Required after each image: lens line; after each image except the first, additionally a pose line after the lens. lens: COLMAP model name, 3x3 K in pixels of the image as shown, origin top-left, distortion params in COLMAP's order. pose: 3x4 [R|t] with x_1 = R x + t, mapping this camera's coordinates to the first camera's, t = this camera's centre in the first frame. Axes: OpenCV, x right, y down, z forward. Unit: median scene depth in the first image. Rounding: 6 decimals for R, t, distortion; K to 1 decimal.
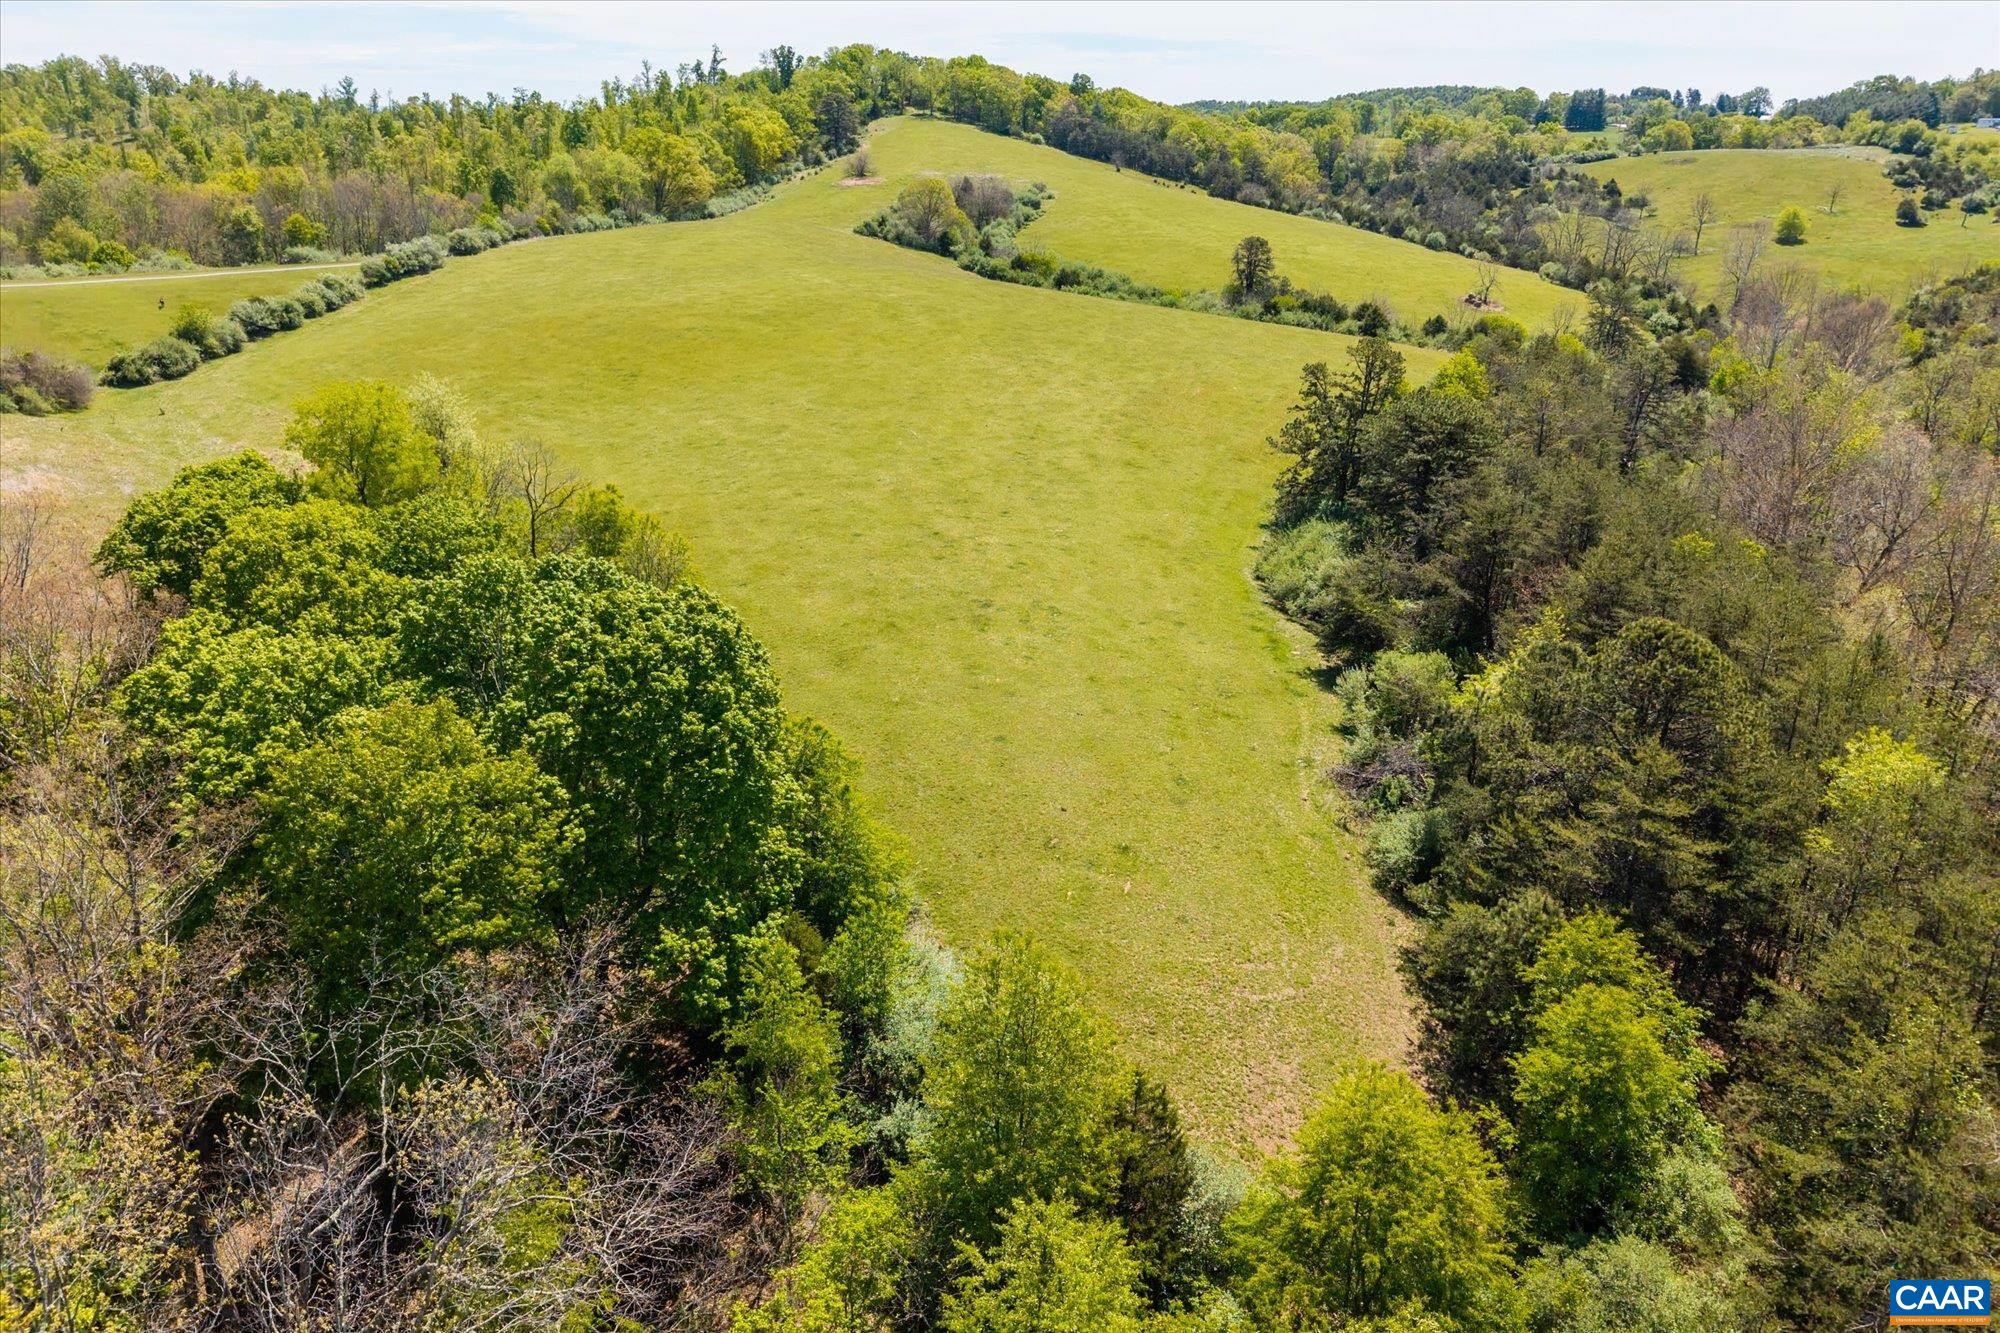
lens RADIAL K [[1347.3, 0, 989.6], [0, 1347.3, 664.4], [0, 0, 1]] dist [0.016409, -0.008475]
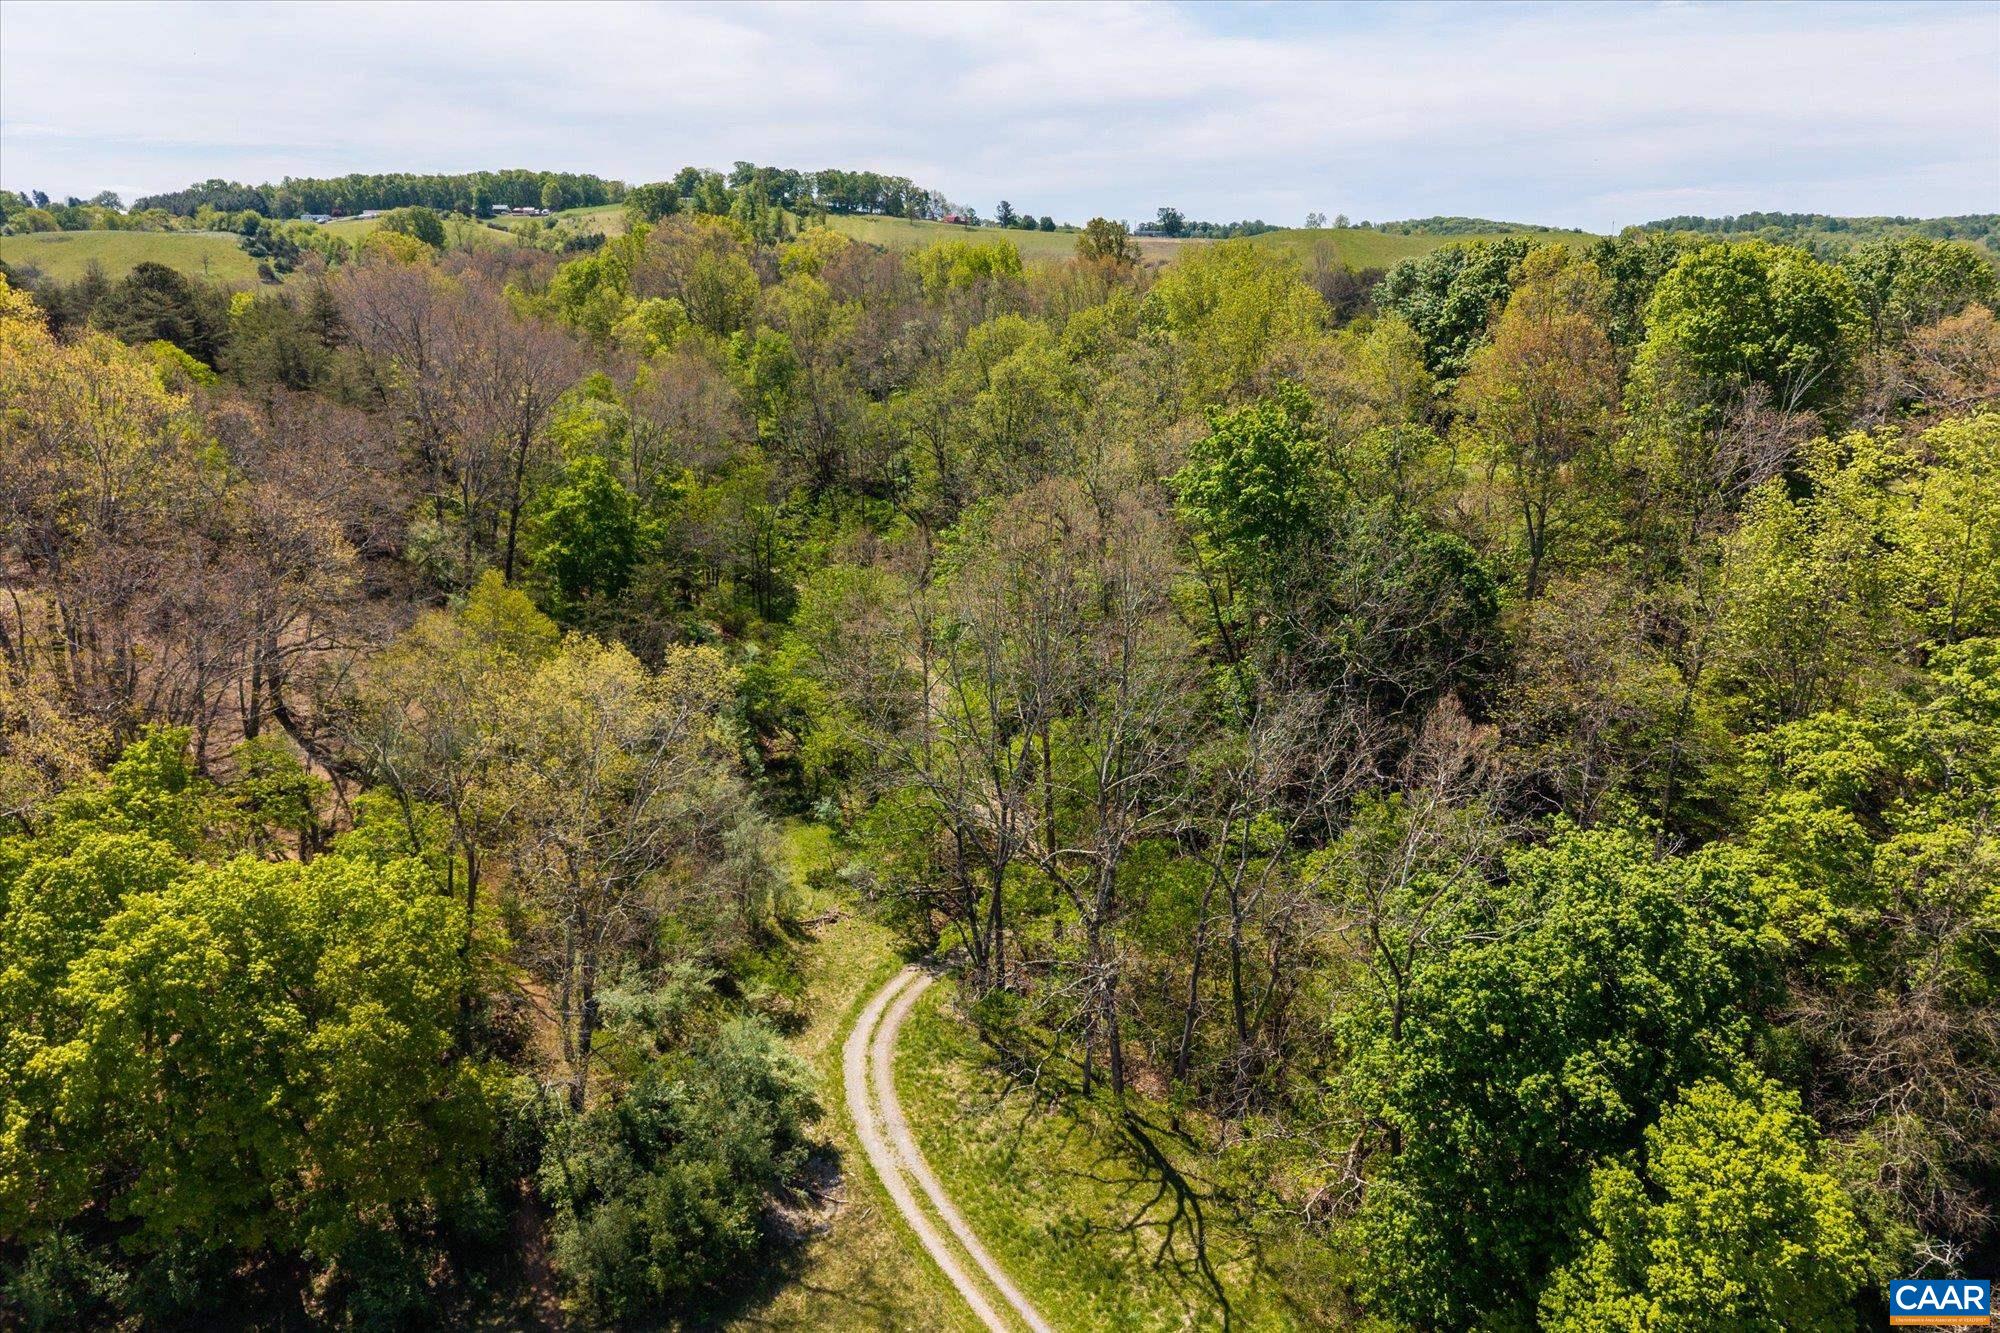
lens RADIAL K [[1347.3, 0, 995.7], [0, 1347.3, 671.0], [0, 0, 1]] dist [0.016409, -0.008475]
pose [[0.508365, -0.255782, 0.822278, -0.113494], [0.316355, 0.943573, 0.097929, 0.109110], [-0.800927, 0.210348, 0.560597, -0.178691]]
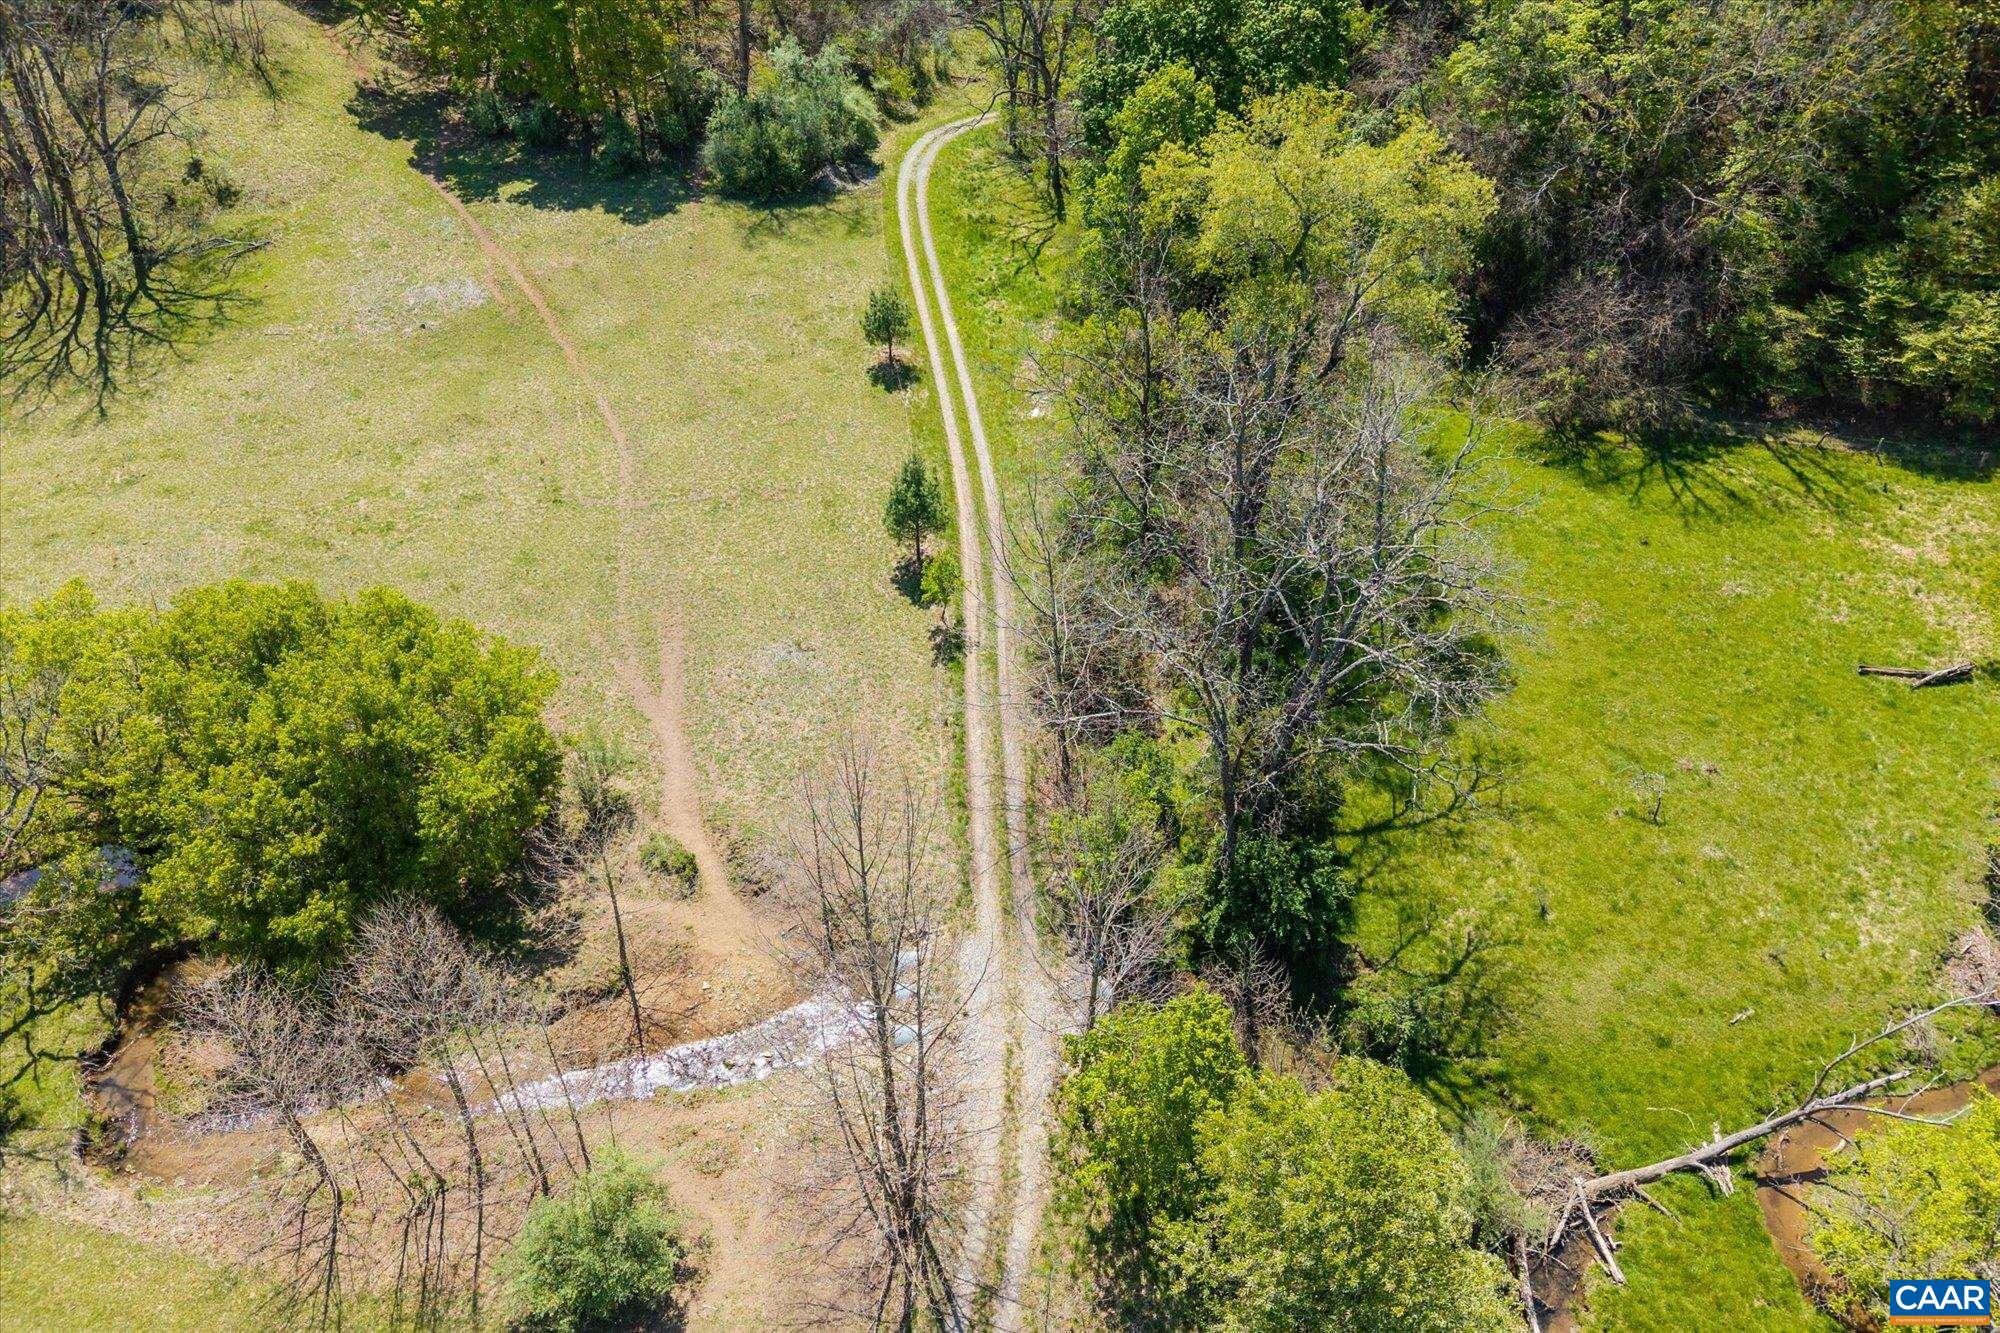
lens RADIAL K [[1347.3, 0, 1031.4], [0, 1347.3, 687.5], [0, 0, 1]] dist [0.016409, -0.008475]
pose [[0.822765, -0.355440, 0.443531, -0.135094], [0.192698, 0.908563, 0.370649, 0.167471], [-0.534720, -0.219490, 0.816026, -0.307205]]
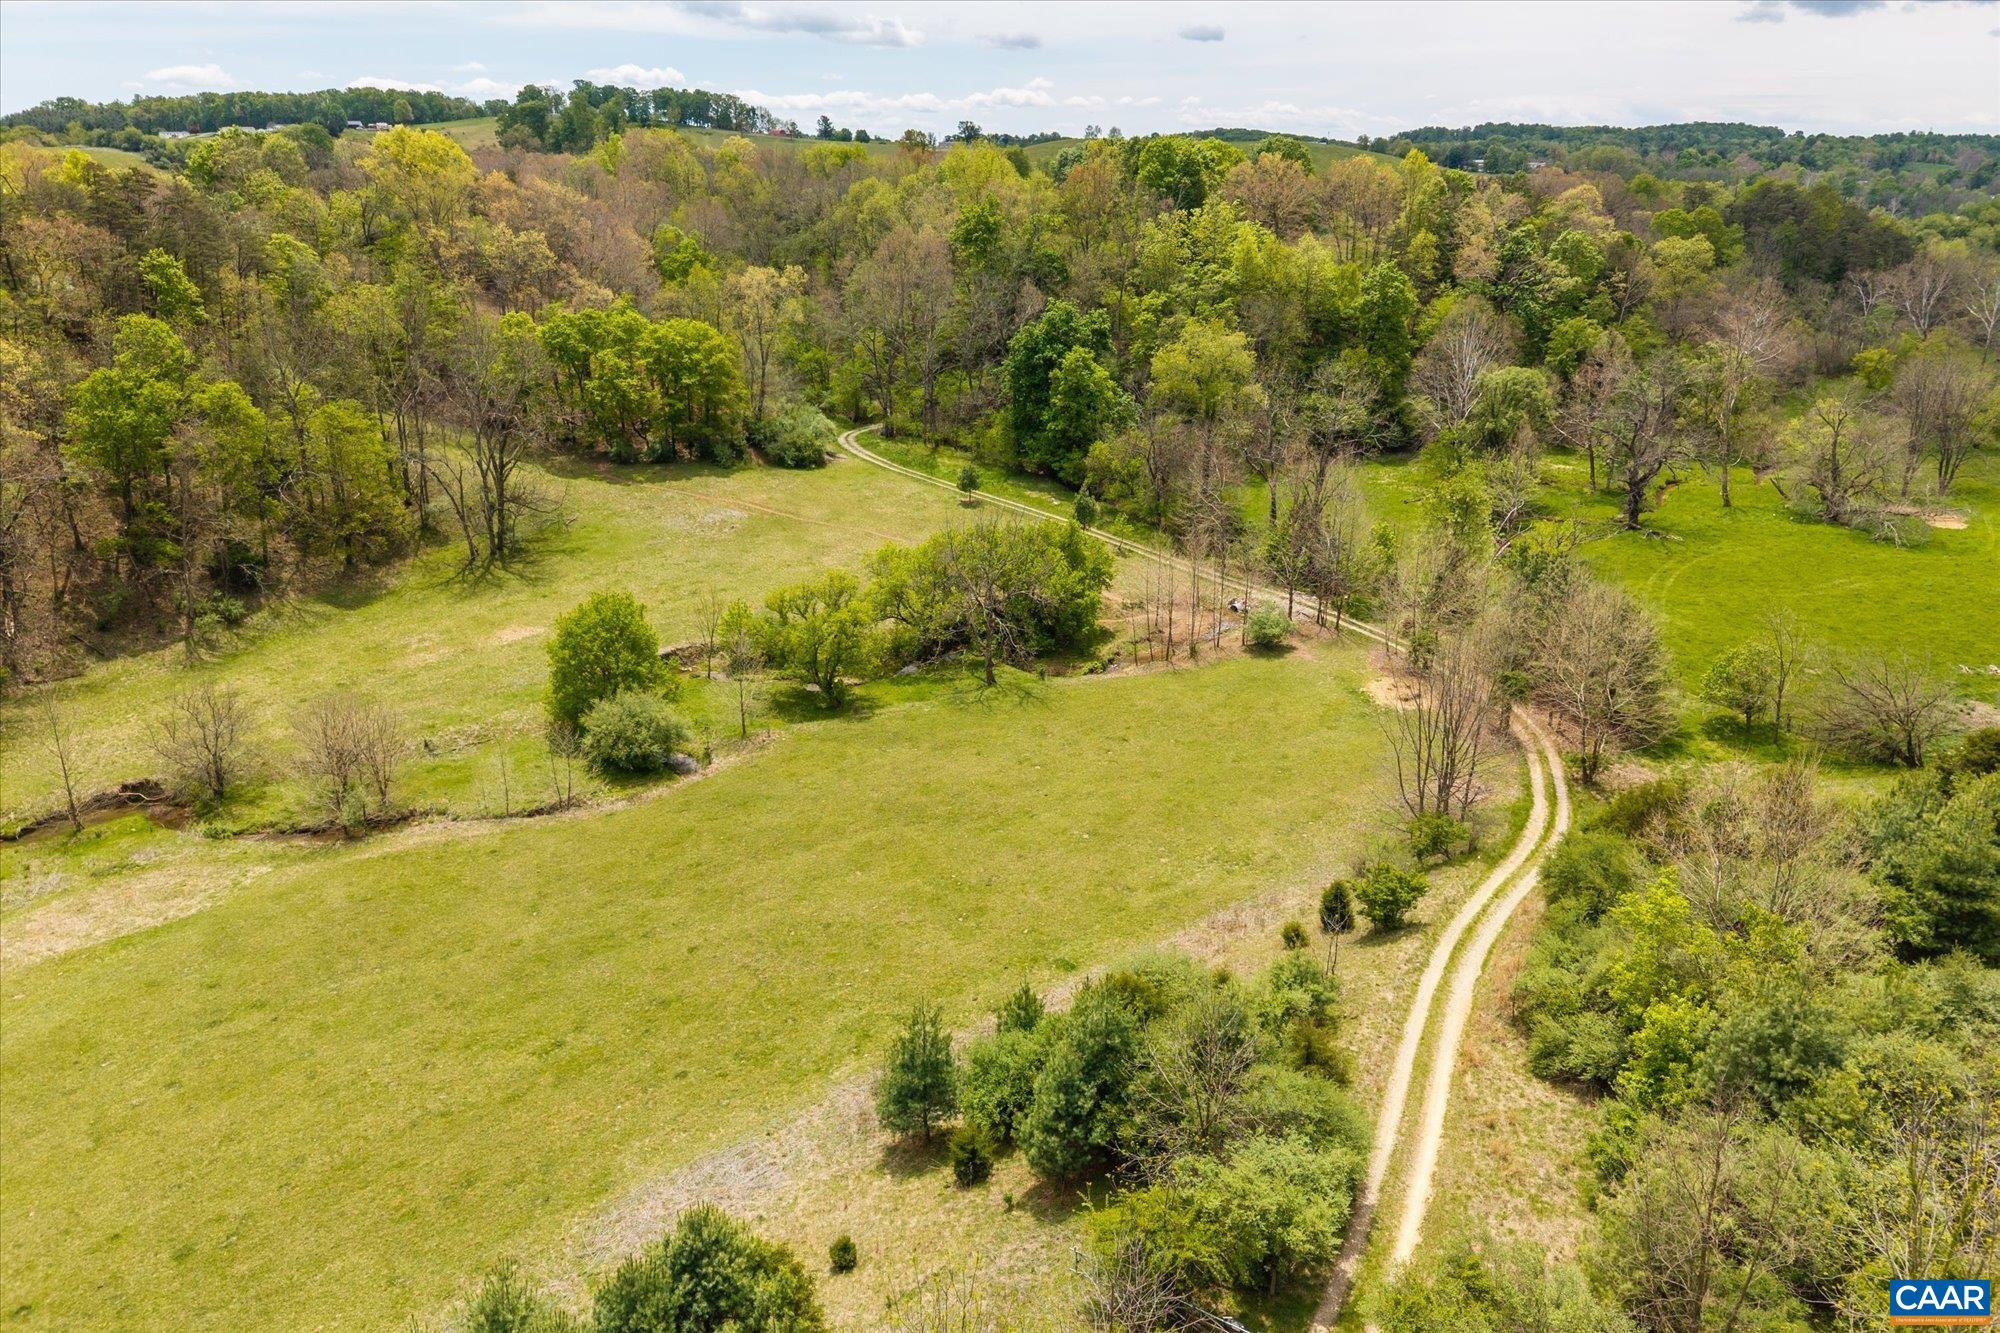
lens RADIAL K [[1347.3, 0, 989.2], [0, 1347.3, 657.6], [0, 0, 1]] dist [0.016409, -0.008475]
pose [[0.392976, -0.318459, 0.862643, -0.390296], [0.345709, 0.920460, 0.182315, 0.165580], [-0.852089, 0.226578, 0.471813, -0.301495]]
